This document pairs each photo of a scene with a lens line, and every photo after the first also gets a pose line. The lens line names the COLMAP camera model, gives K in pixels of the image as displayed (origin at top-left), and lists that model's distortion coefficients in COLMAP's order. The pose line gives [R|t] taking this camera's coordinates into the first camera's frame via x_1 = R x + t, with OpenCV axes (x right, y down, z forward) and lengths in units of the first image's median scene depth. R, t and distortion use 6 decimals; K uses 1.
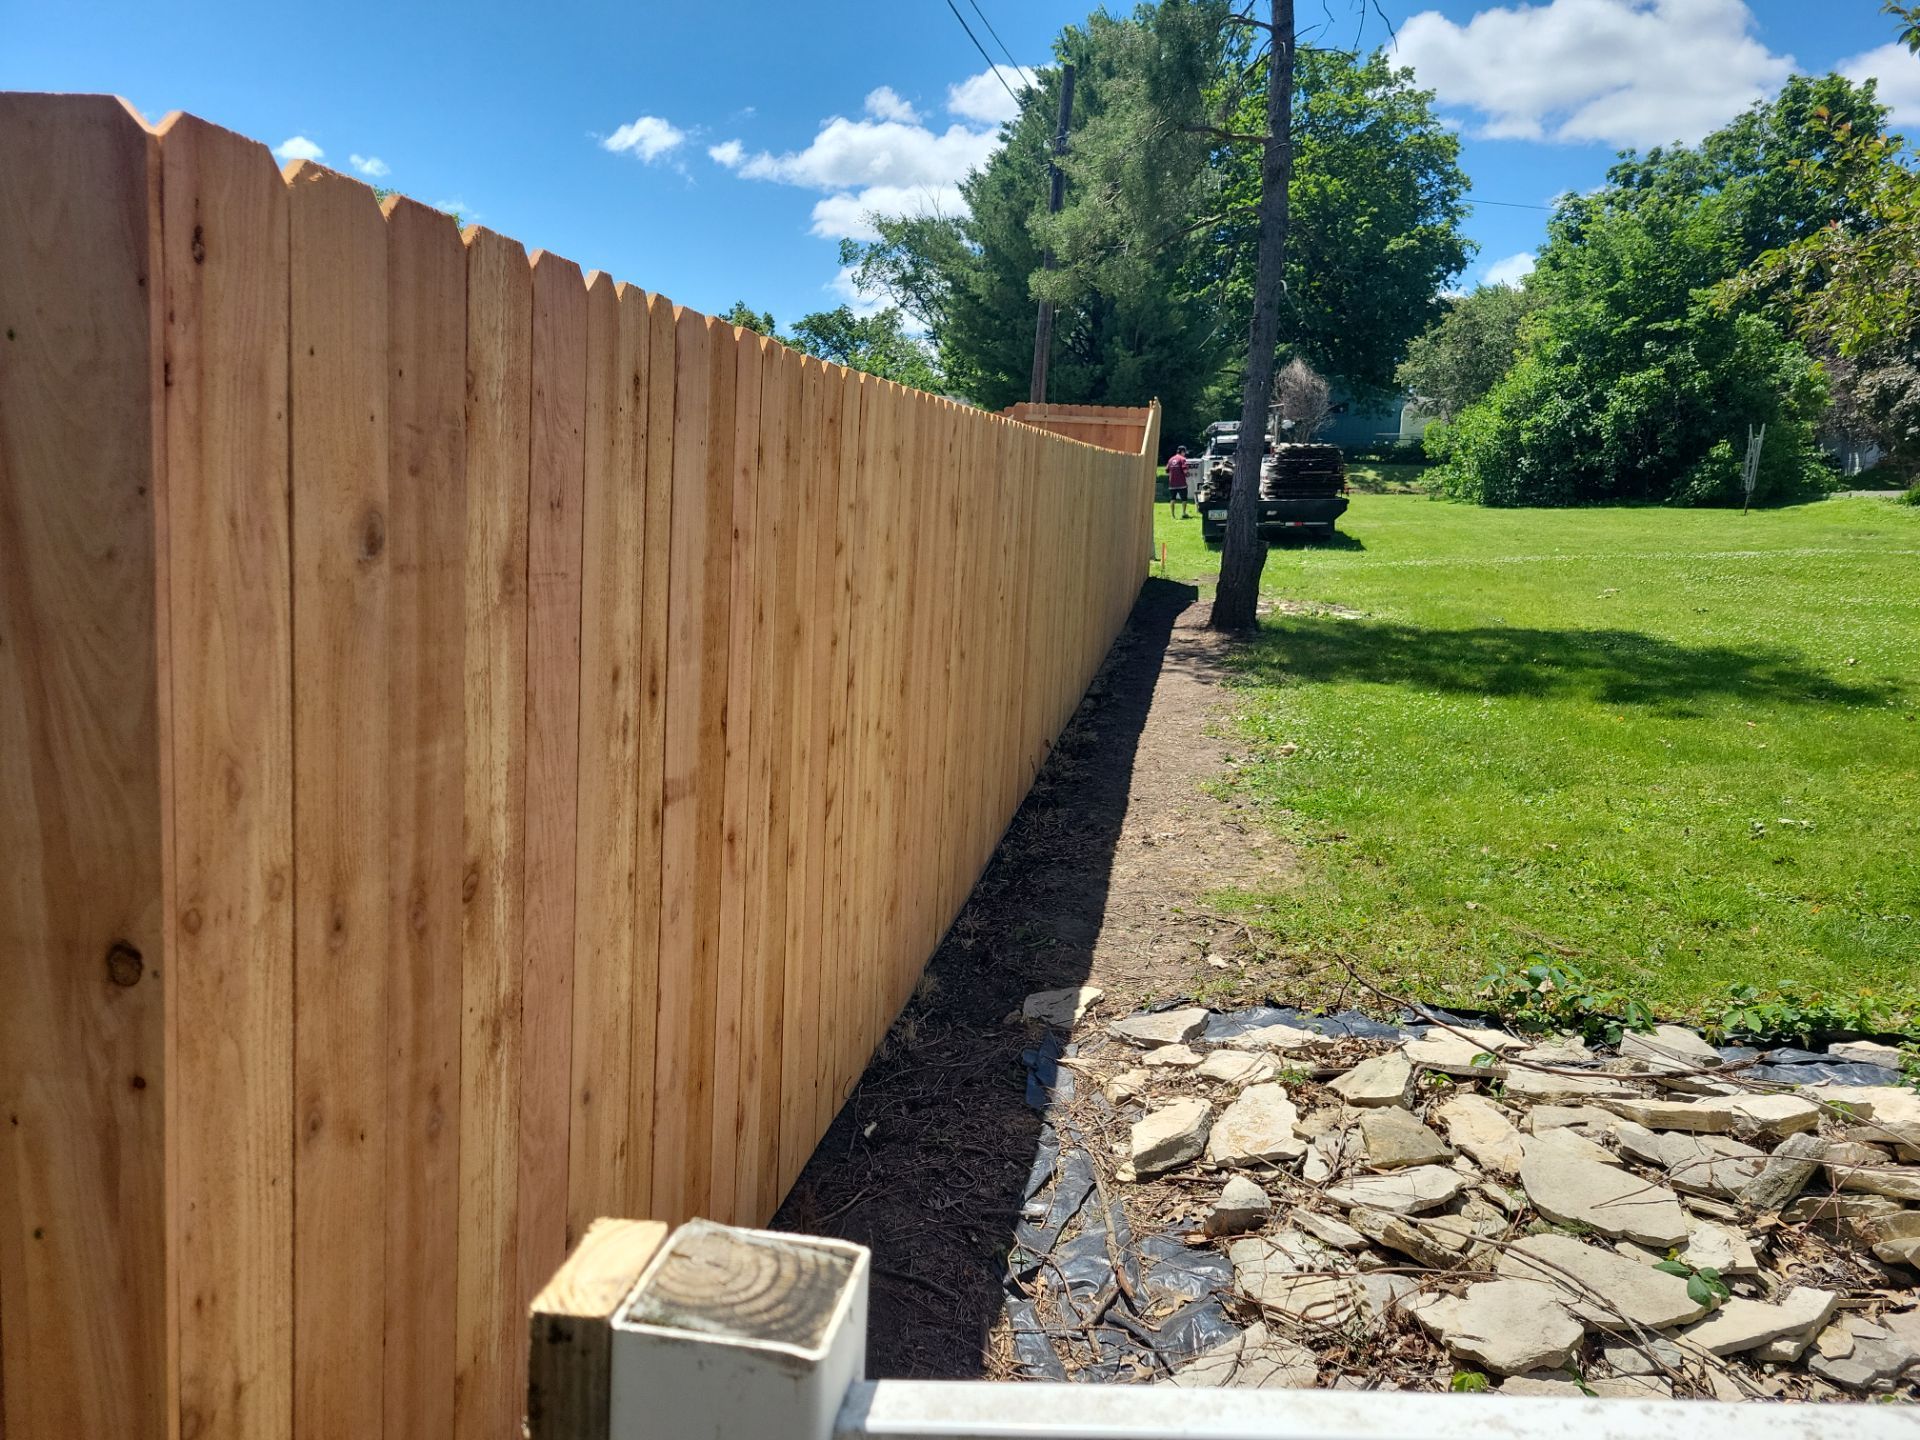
lens RADIAL K [[1446.9, 0, 943.8], [0, 1446.9, 698.4], [0, 0, 1]] dist [0.056094, -0.037135]
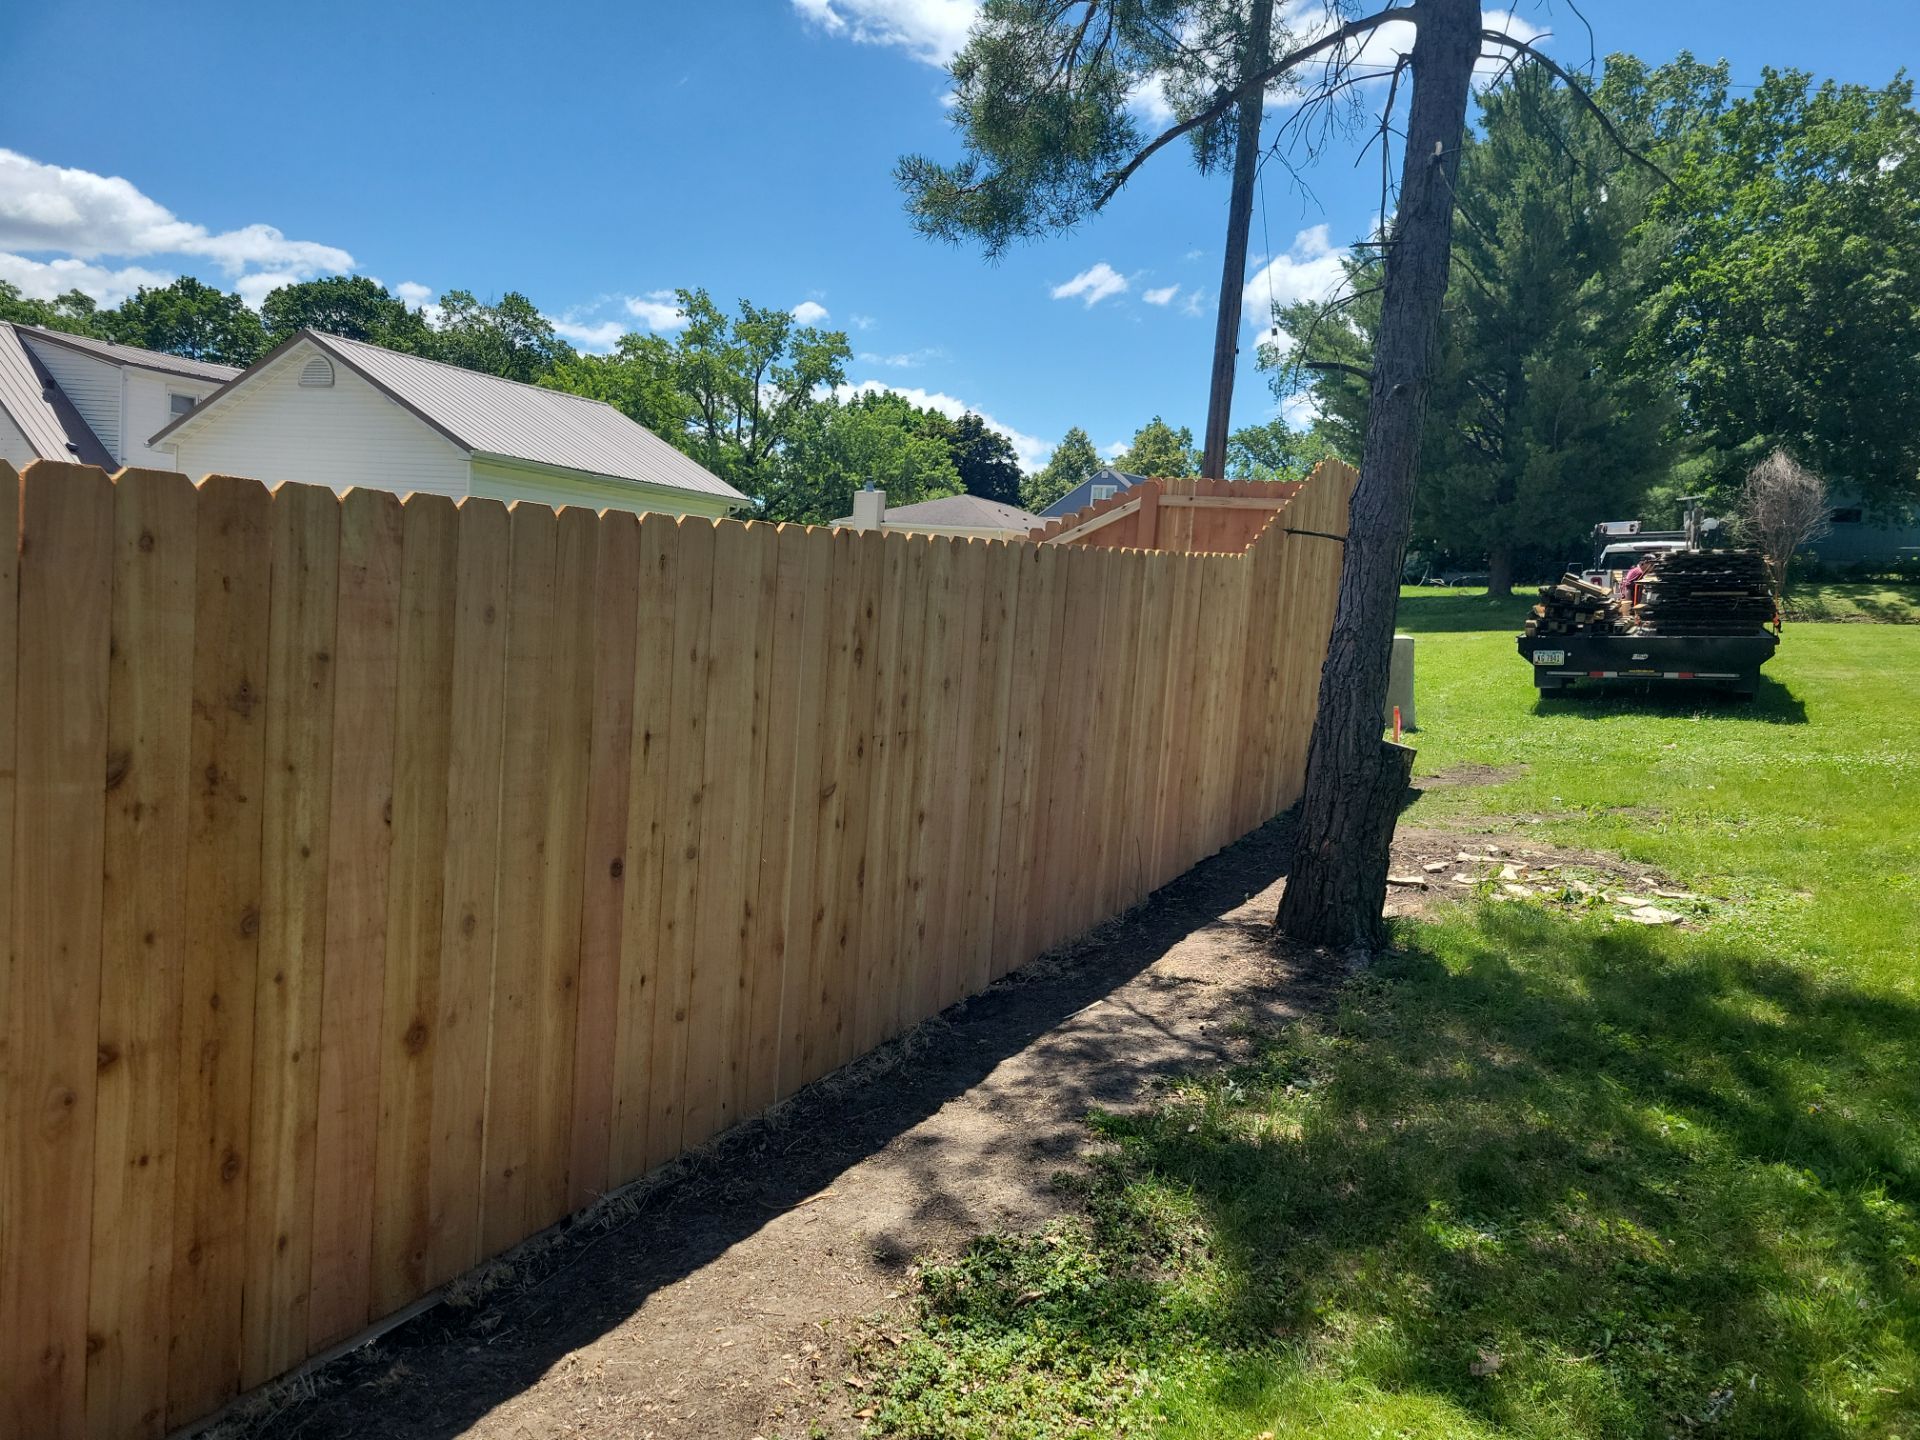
lens RADIAL K [[1446.9, 0, 943.8], [0, 1446.9, 698.4], [0, 0, 1]] dist [0.056094, -0.037135]
pose [[0.955409, 0.033437, -0.293386, 0.049514], [-0.056363, 0.995951, -0.070040, -0.019247], [0.289856, 0.083453, 0.953425, 0.123274]]
